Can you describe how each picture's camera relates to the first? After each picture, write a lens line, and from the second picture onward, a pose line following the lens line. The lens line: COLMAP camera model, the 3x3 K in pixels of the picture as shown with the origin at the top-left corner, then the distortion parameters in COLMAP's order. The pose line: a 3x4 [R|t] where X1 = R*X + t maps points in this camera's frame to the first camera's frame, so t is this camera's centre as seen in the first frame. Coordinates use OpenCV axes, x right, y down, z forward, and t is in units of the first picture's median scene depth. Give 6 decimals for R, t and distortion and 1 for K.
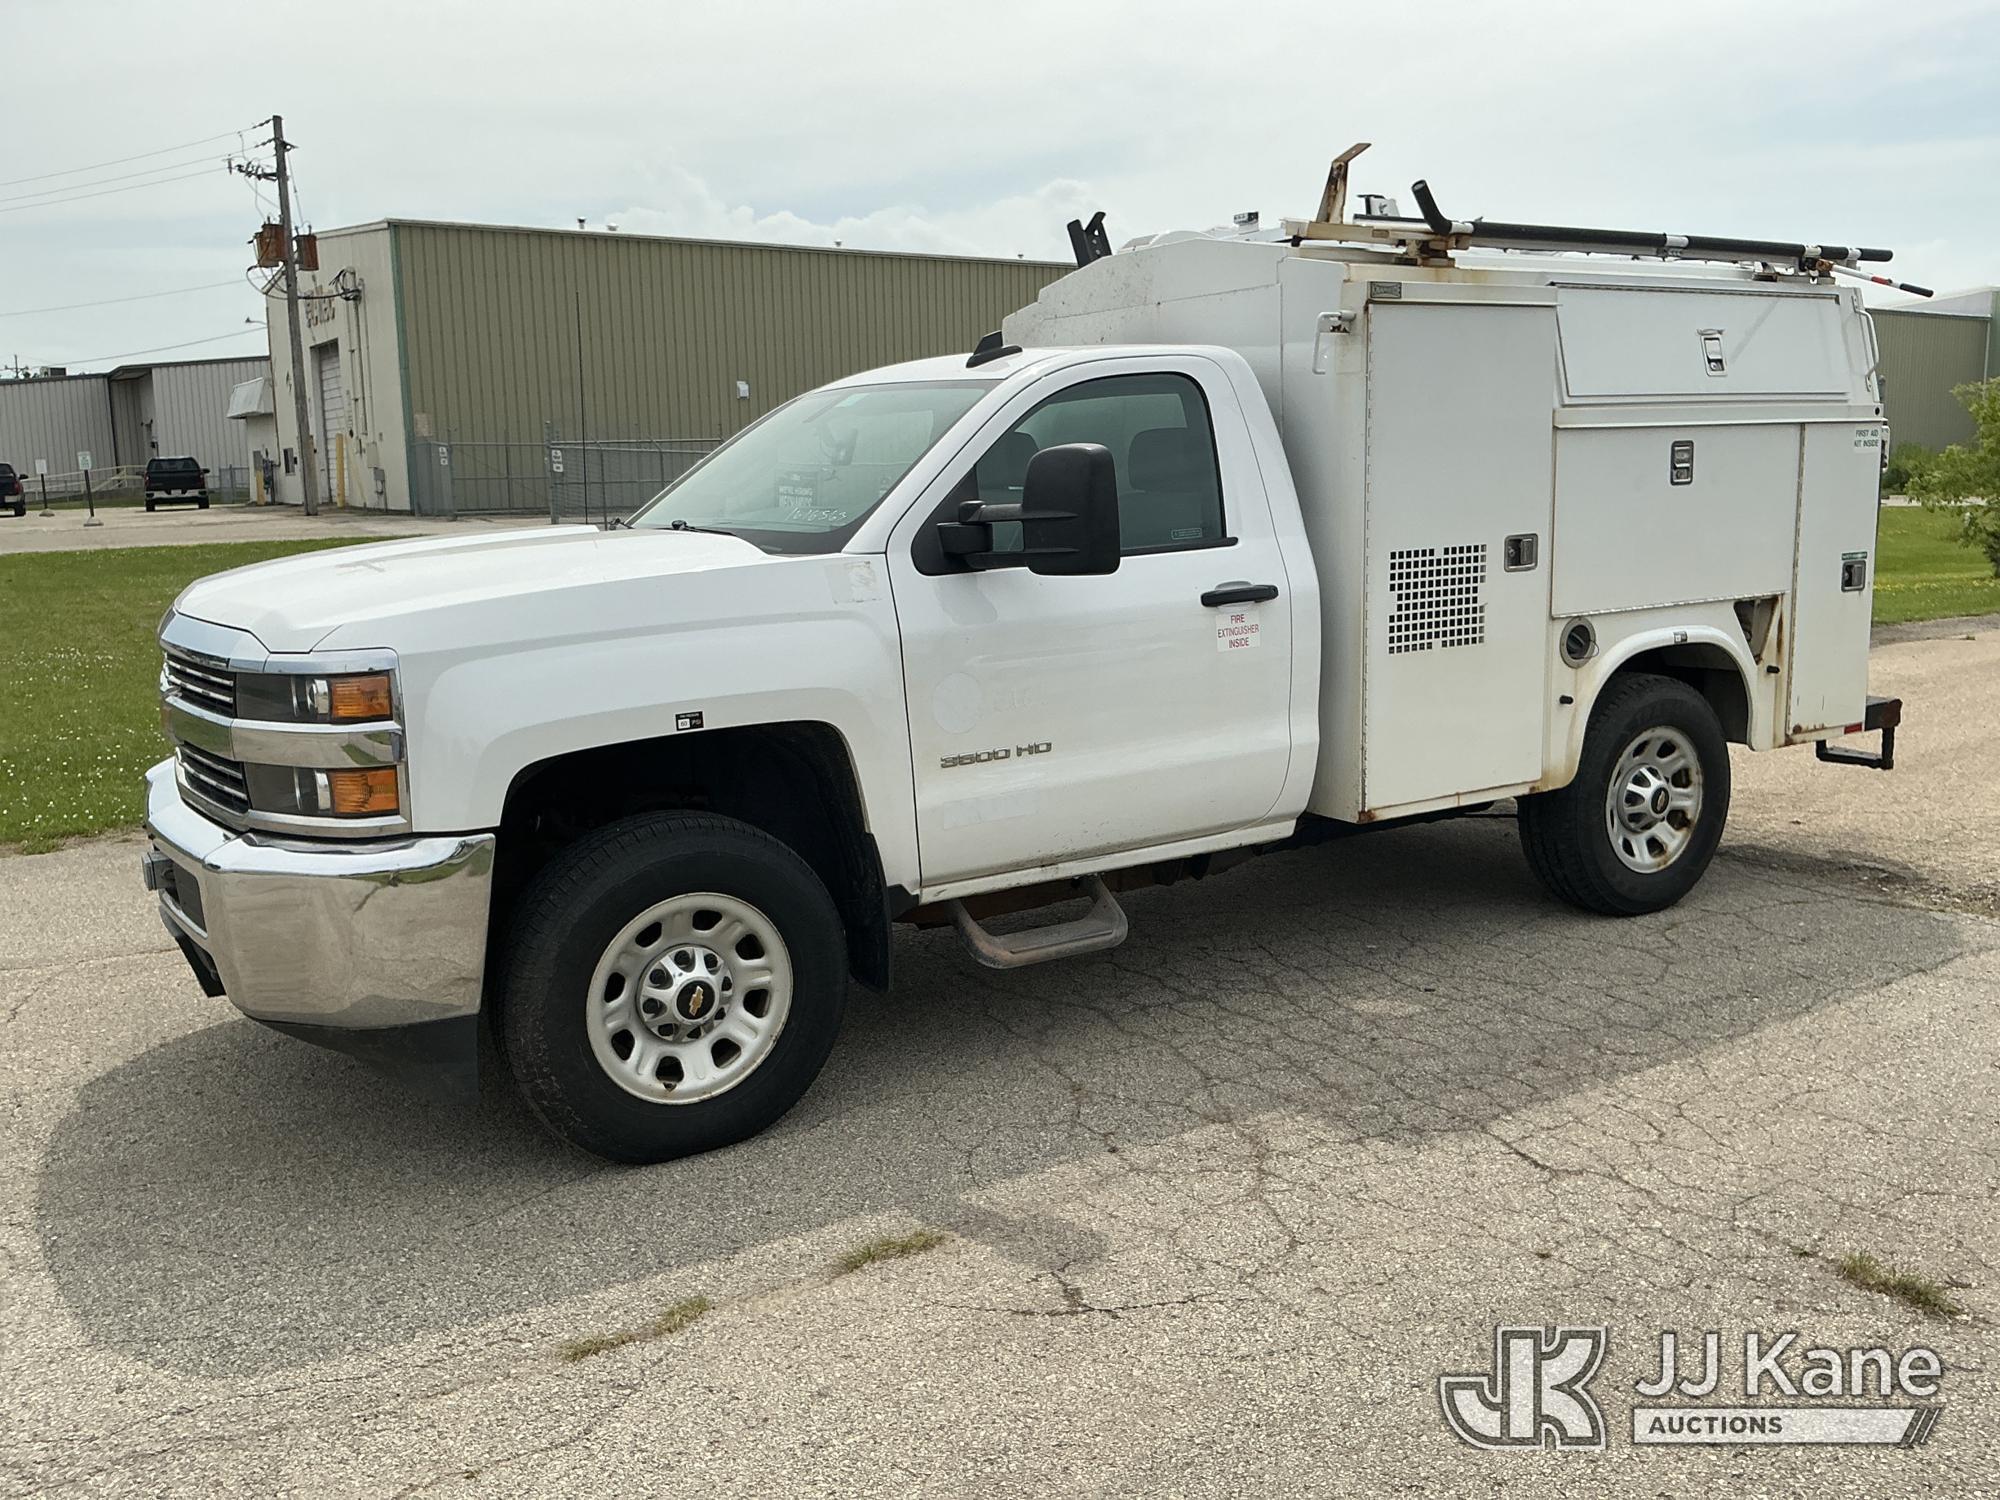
lens RADIAL K [[1724.3, 0, 1000.0], [0, 1724.3, 750.0], [0, 0, 1]] dist [0.001685, -0.004446]
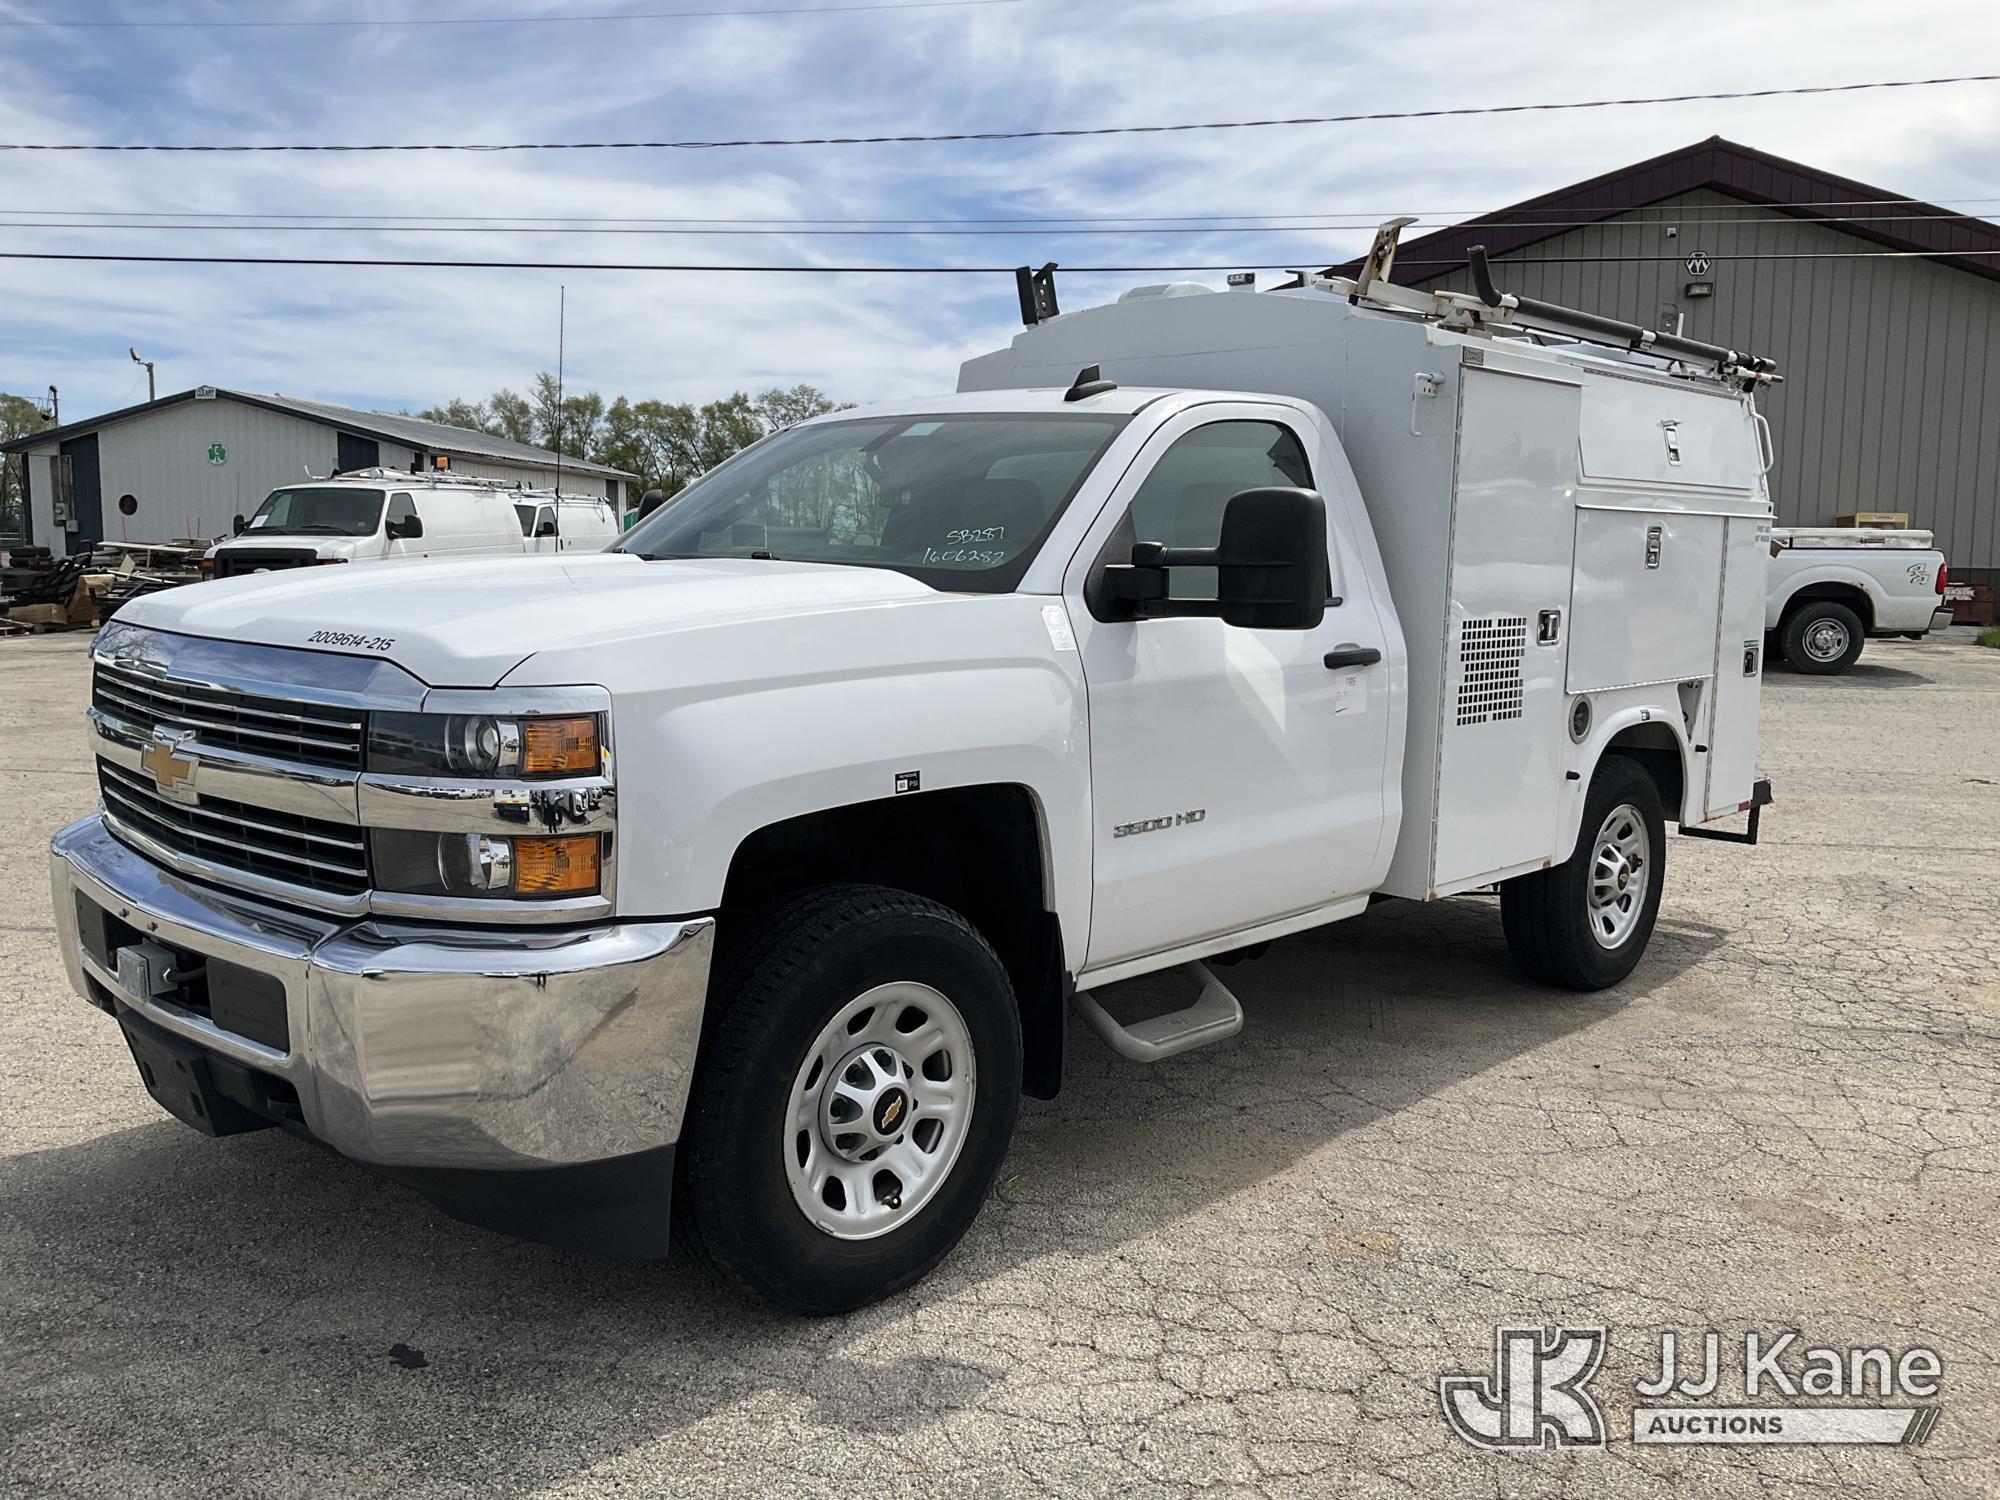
lens RADIAL K [[1698.4, 0, 1000.0], [0, 1698.4, 750.0], [0, 0, 1]] dist [0.005204, 0.001343]
pose [[0.964092, 0.016823, 0.265035, -0.307915], [-0.004086, 0.998813, -0.048539, 0.006741], [-0.265537, 0.045713, 0.963016, 0.157659]]
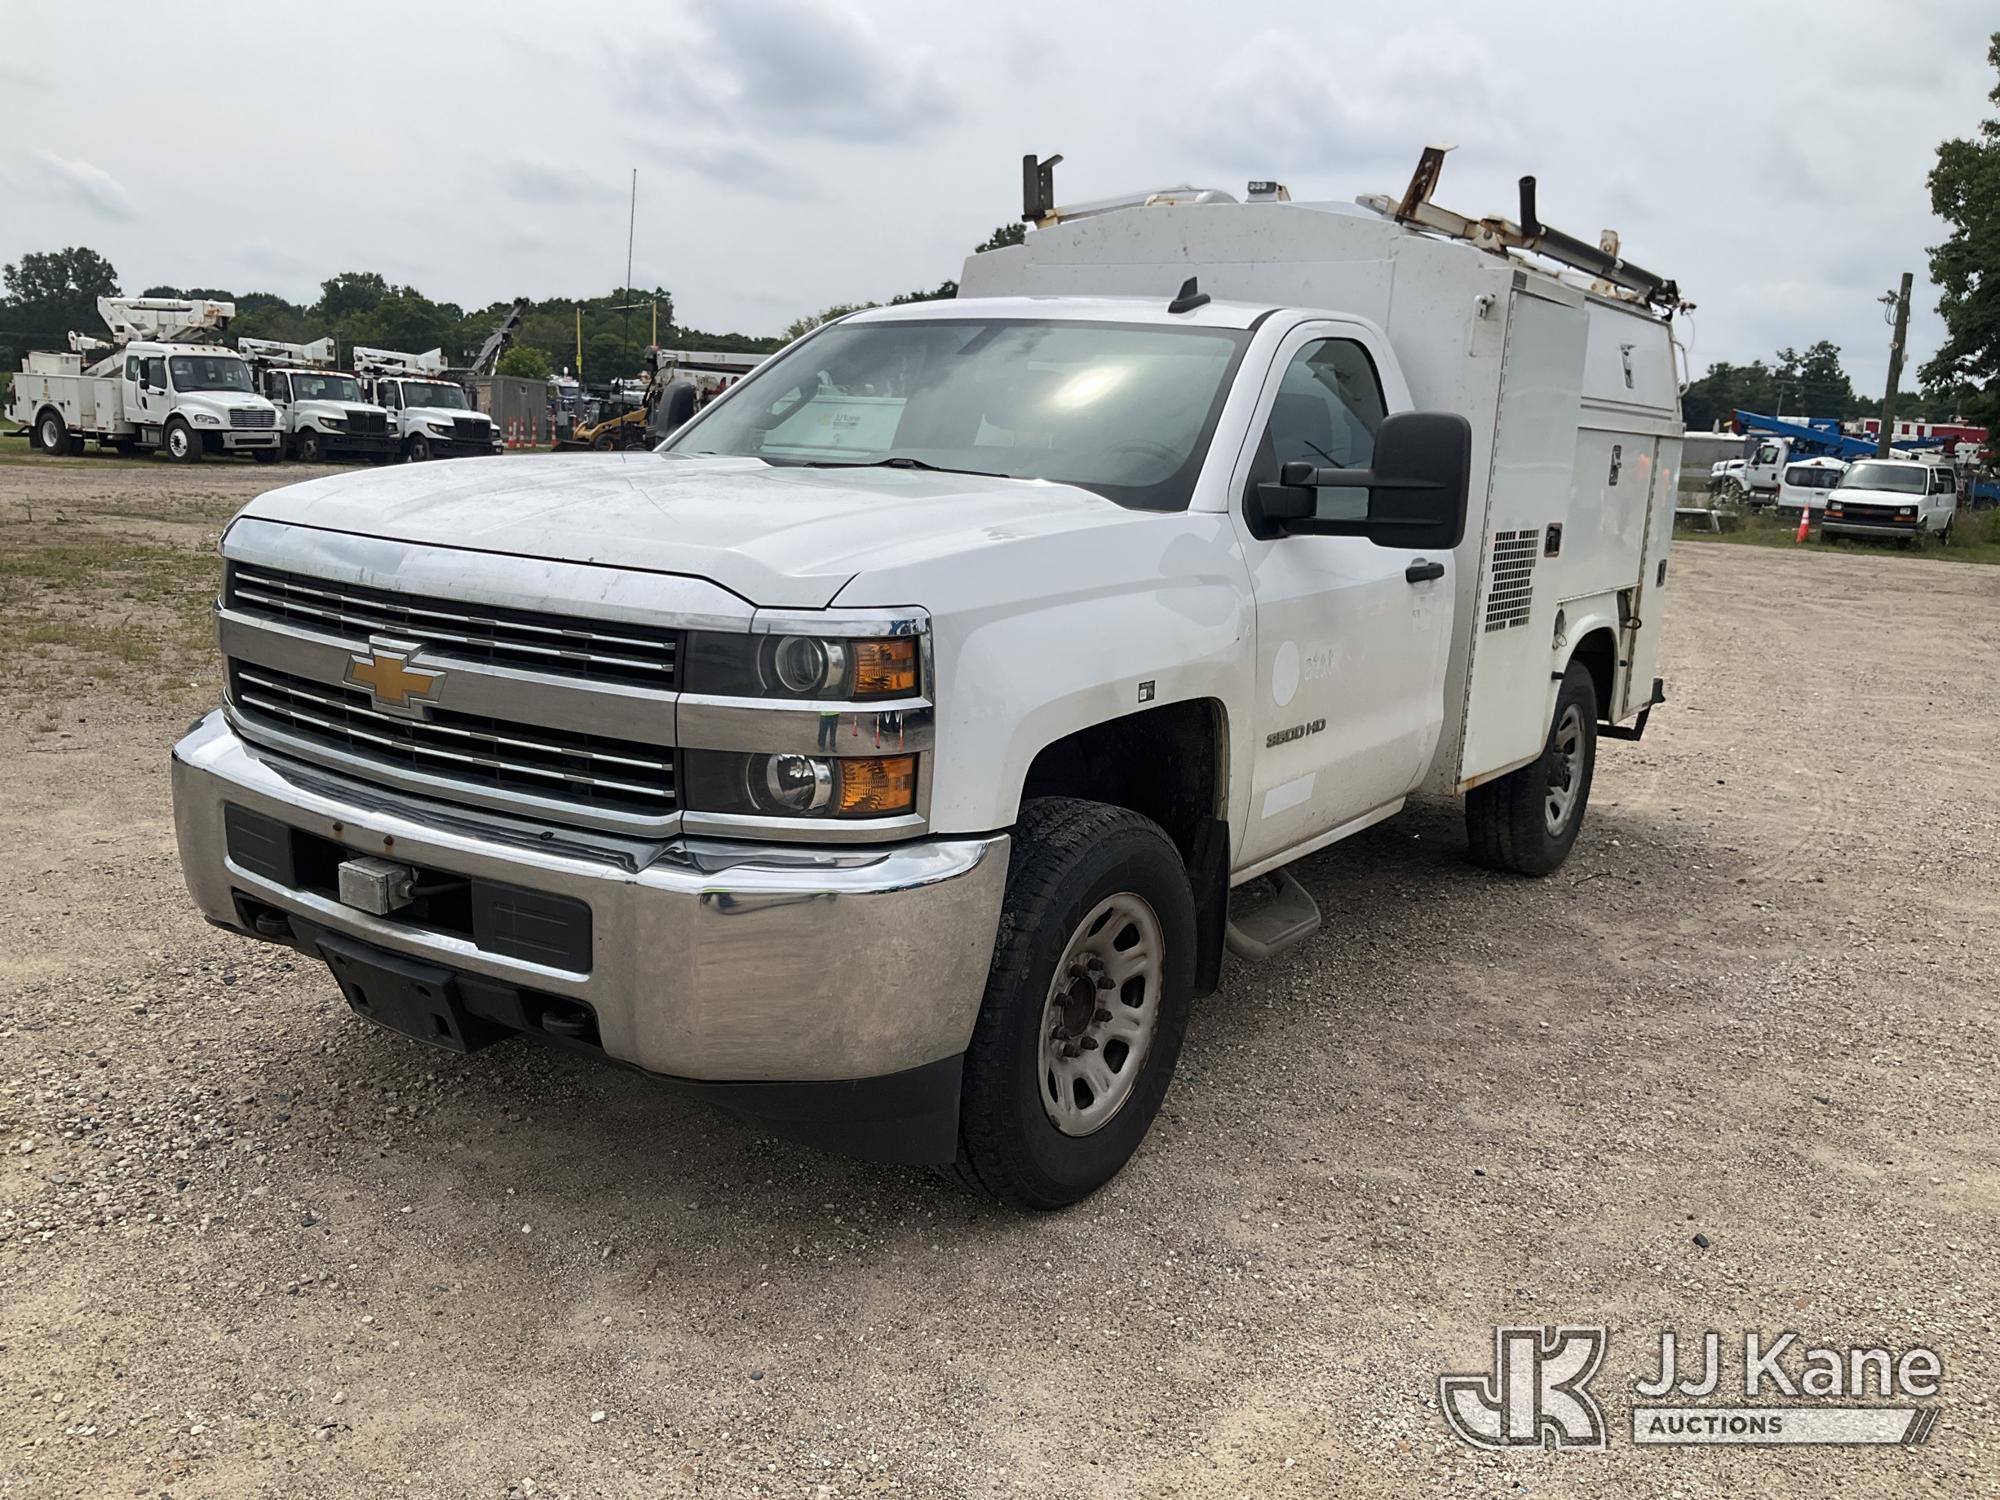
lens RADIAL K [[1724.3, 0, 1000.0], [0, 1724.3, 750.0], [0, 0, 1]] dist [0.001685, -0.004446]
pose [[0.903650, -0.005191, 0.428239, -0.534067], [-0.005612, 0.999697, 0.023961, -0.009351], [-0.428234, -0.024056, 0.903348, 0.205718]]
